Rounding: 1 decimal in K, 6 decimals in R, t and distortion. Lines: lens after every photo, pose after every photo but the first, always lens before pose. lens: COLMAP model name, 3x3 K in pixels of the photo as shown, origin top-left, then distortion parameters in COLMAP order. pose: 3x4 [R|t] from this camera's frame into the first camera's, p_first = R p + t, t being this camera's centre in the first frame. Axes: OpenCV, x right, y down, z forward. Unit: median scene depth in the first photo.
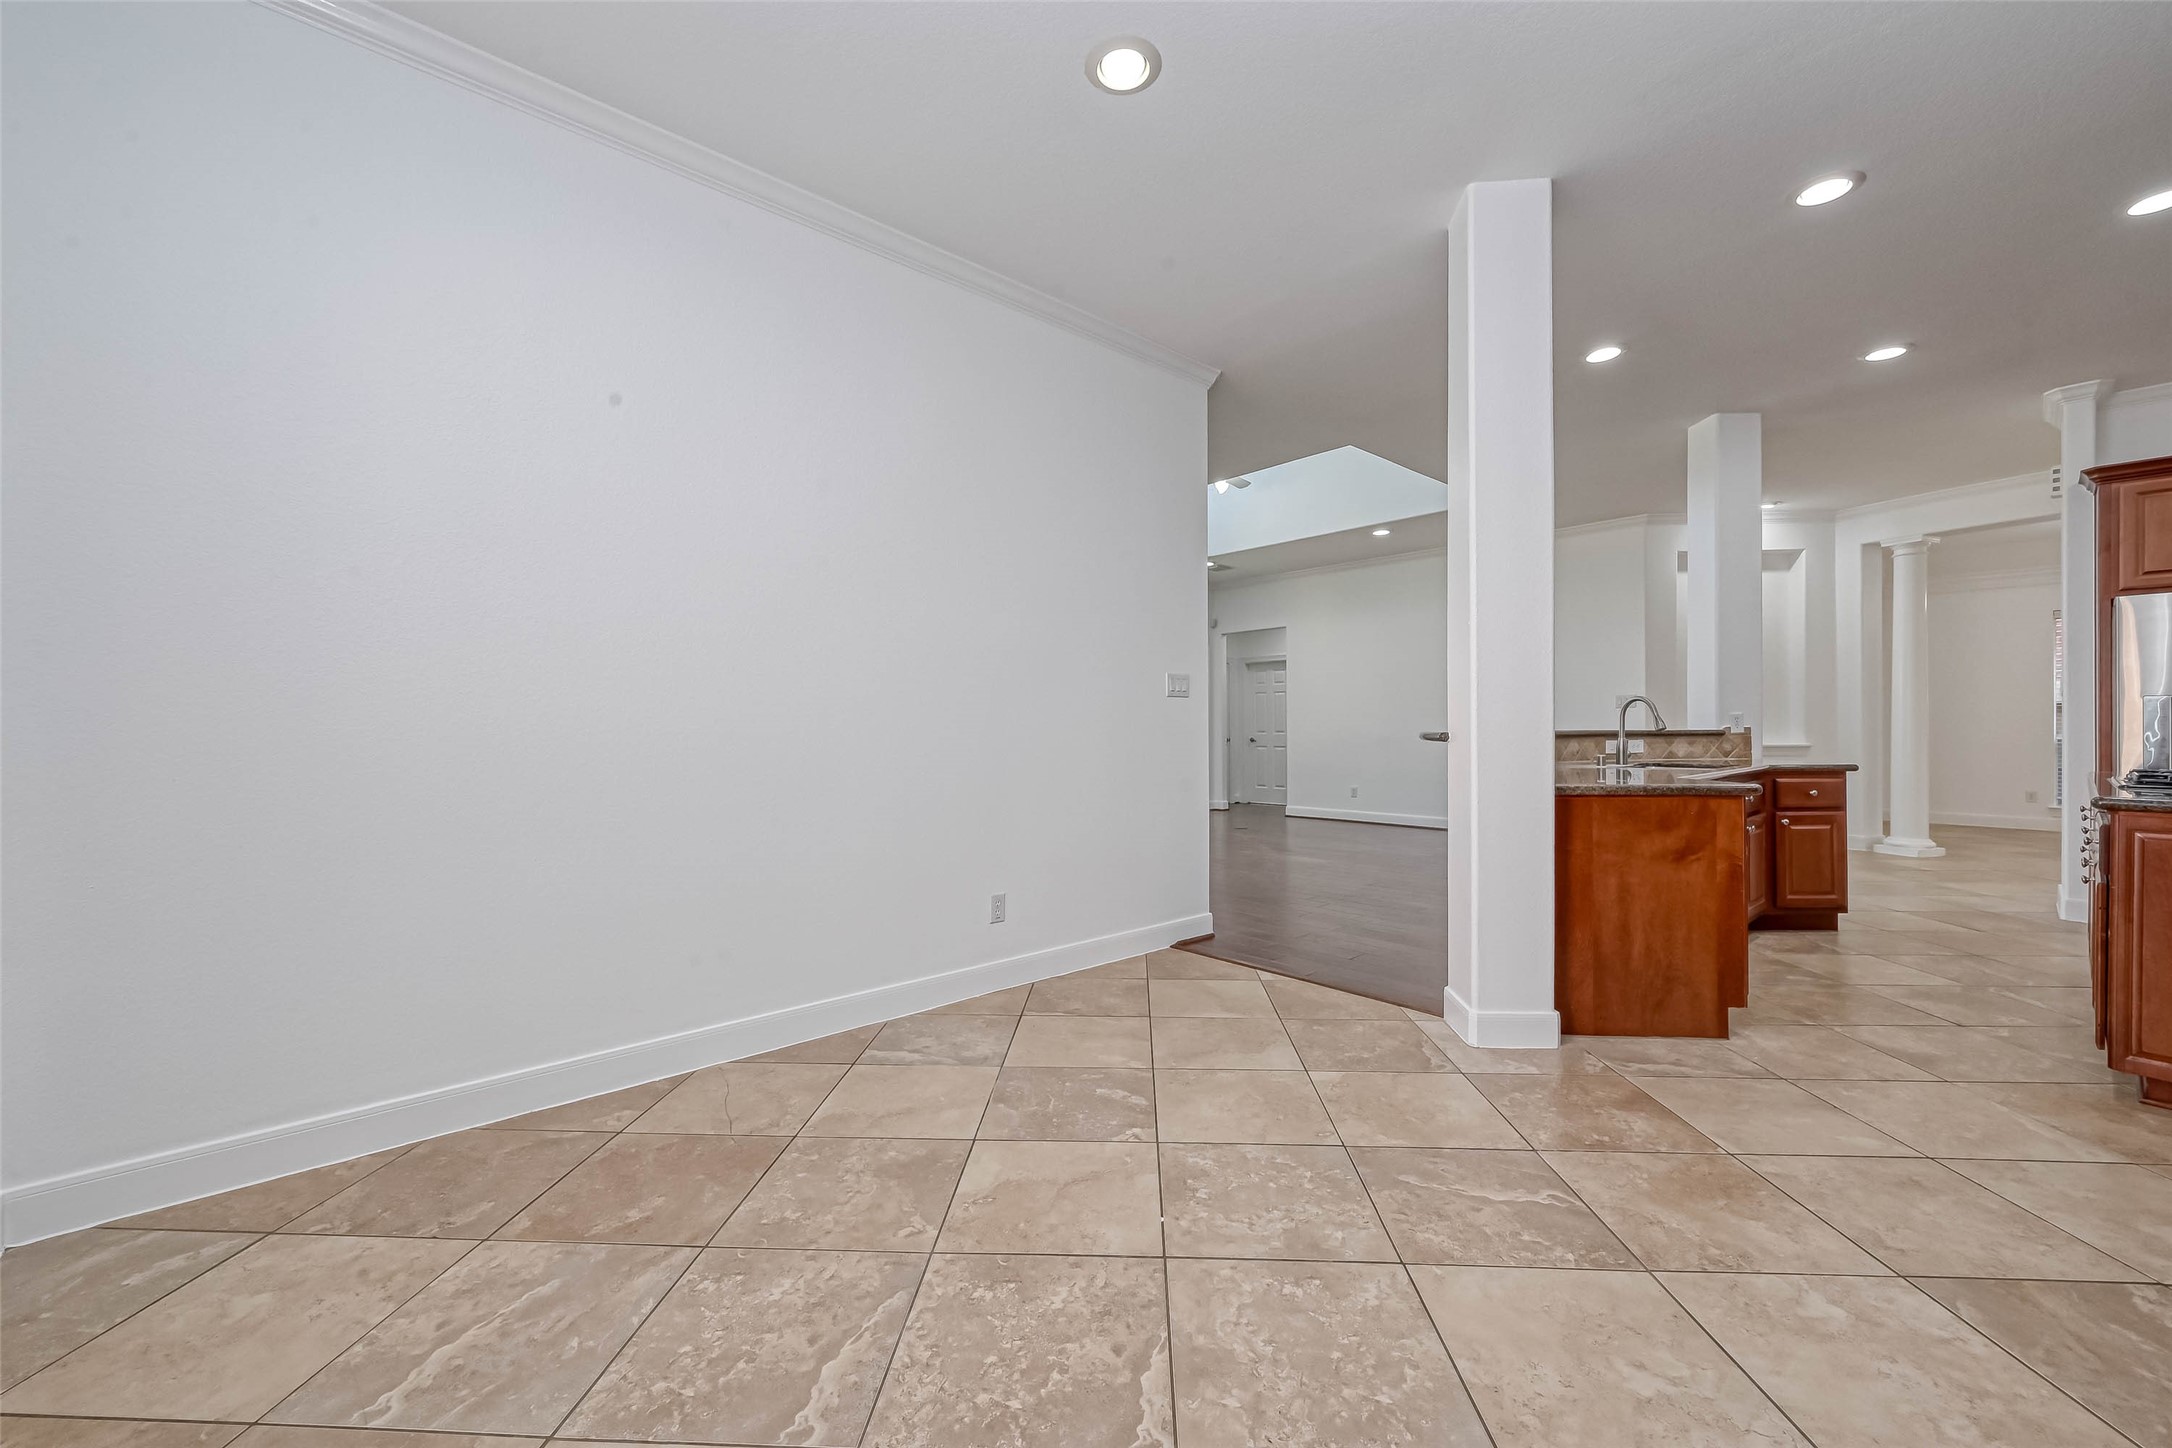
lens RADIAL K [[895.4, 0, 1055.8], [0, 895.4, 730.1], [0, 0, 1]] dist [0.000351, 0.000100]
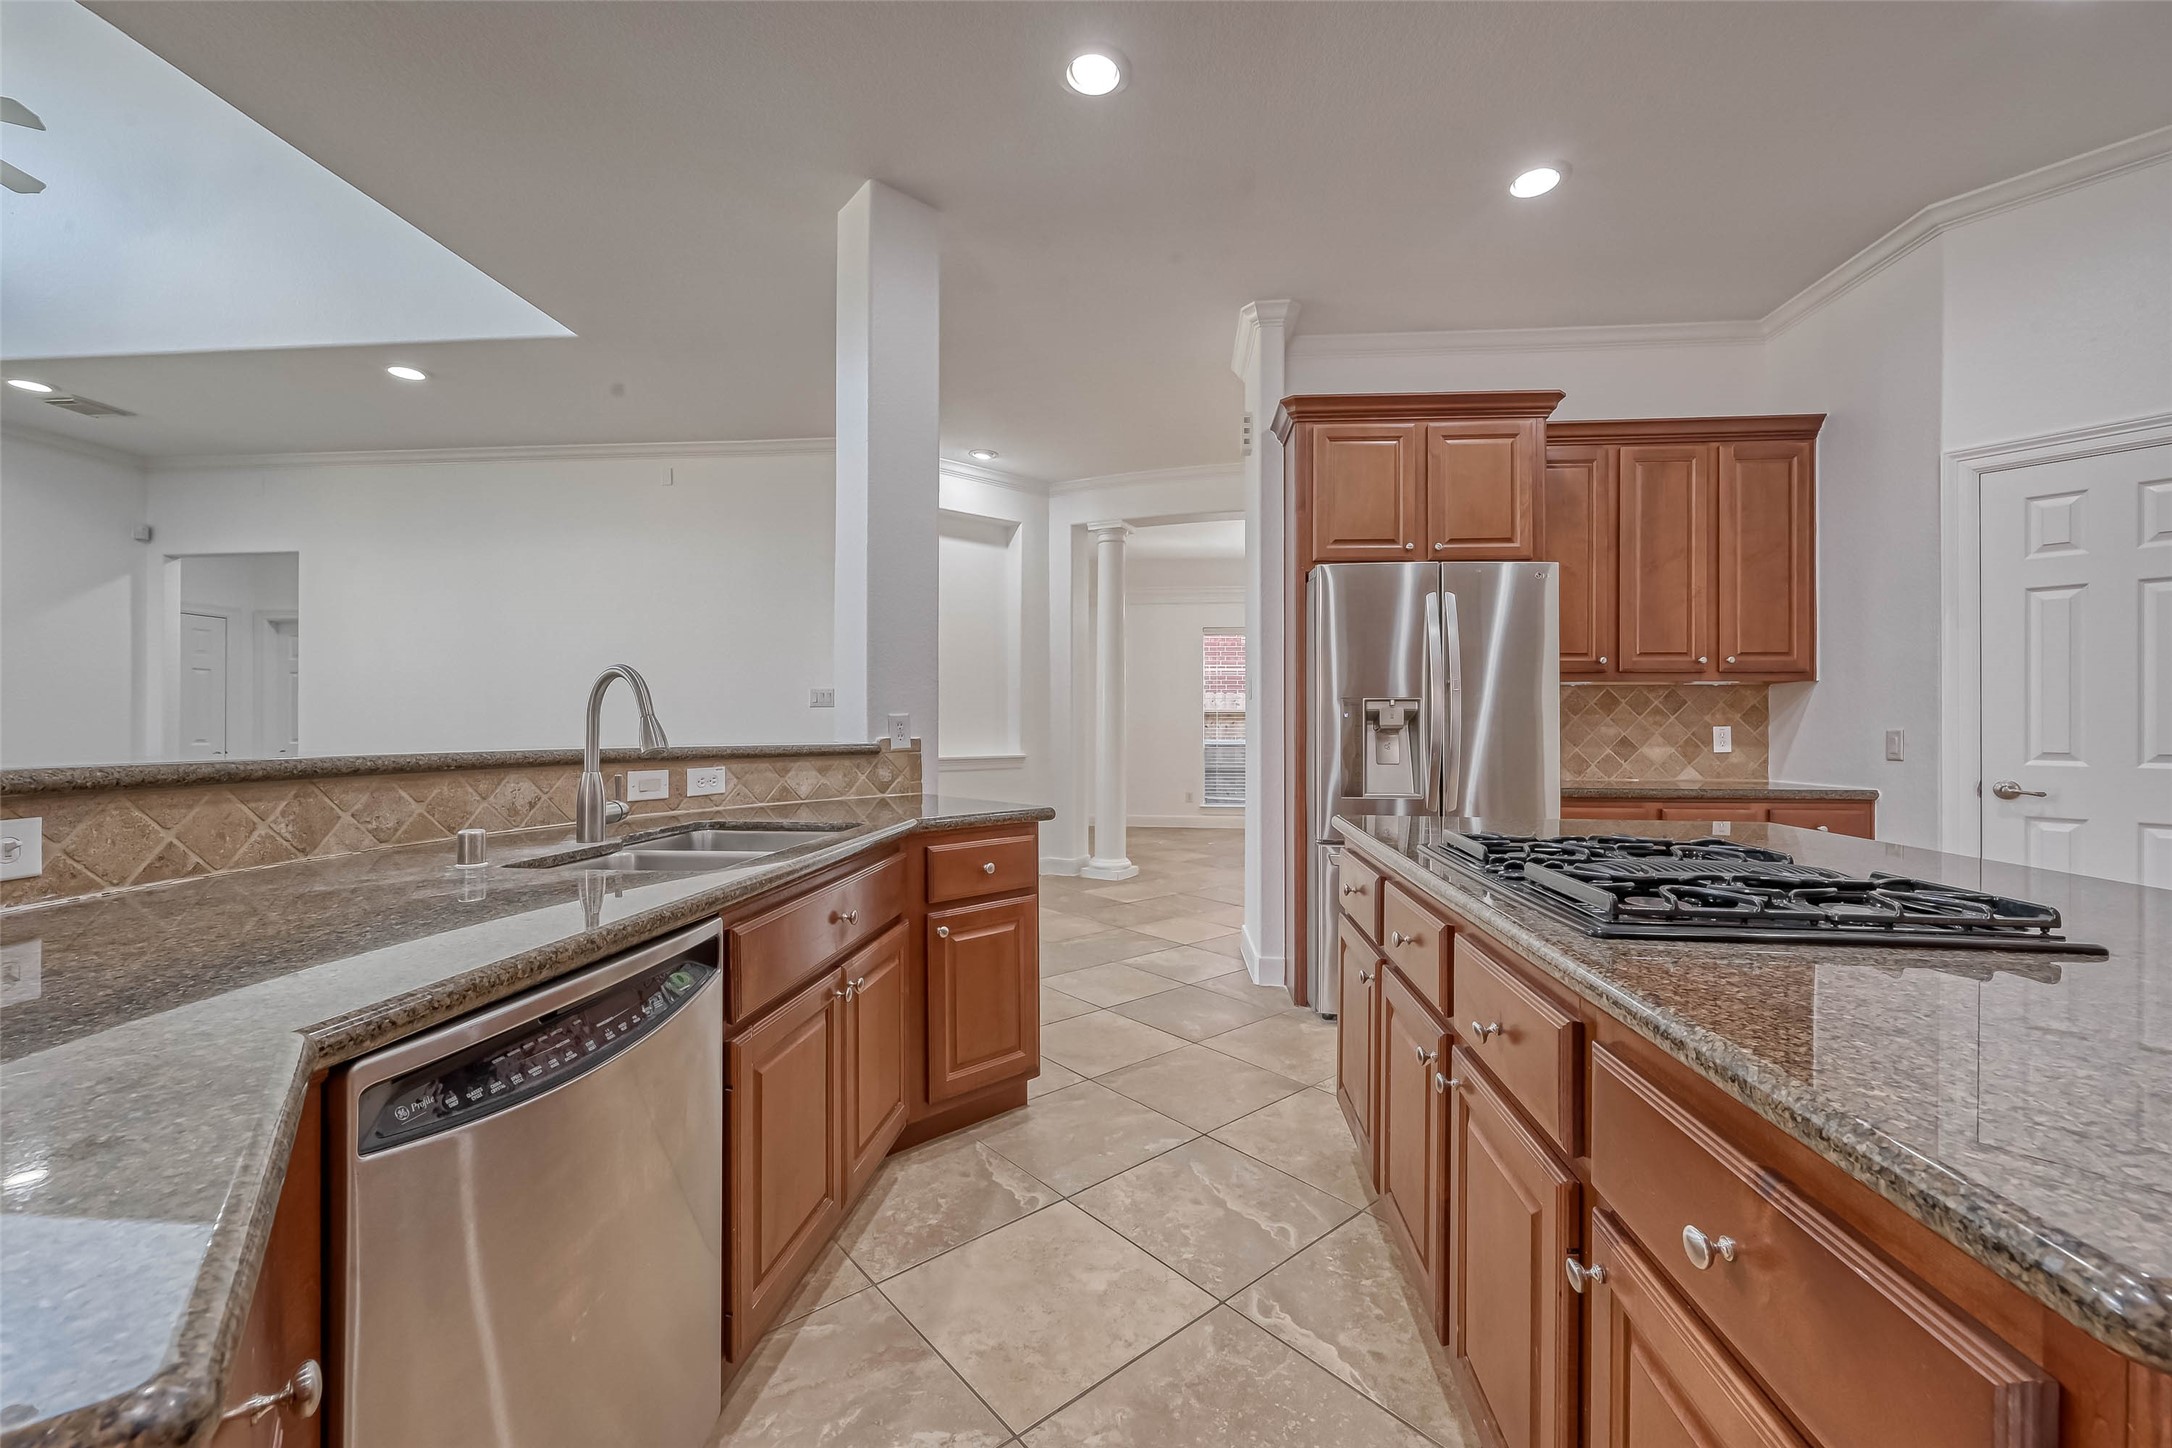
lens RADIAL K [[895.4, 0, 1090.0], [0, 895.4, 724.8], [0, 0, 1]] dist [0.000351, 0.000100]
pose [[0.734928, 0.007225, 0.678107, 0.516866], [0.000093, 0.999942, -0.010755, -0.006793], [-0.678146, 0.007967, 0.734884, 0.557125]]
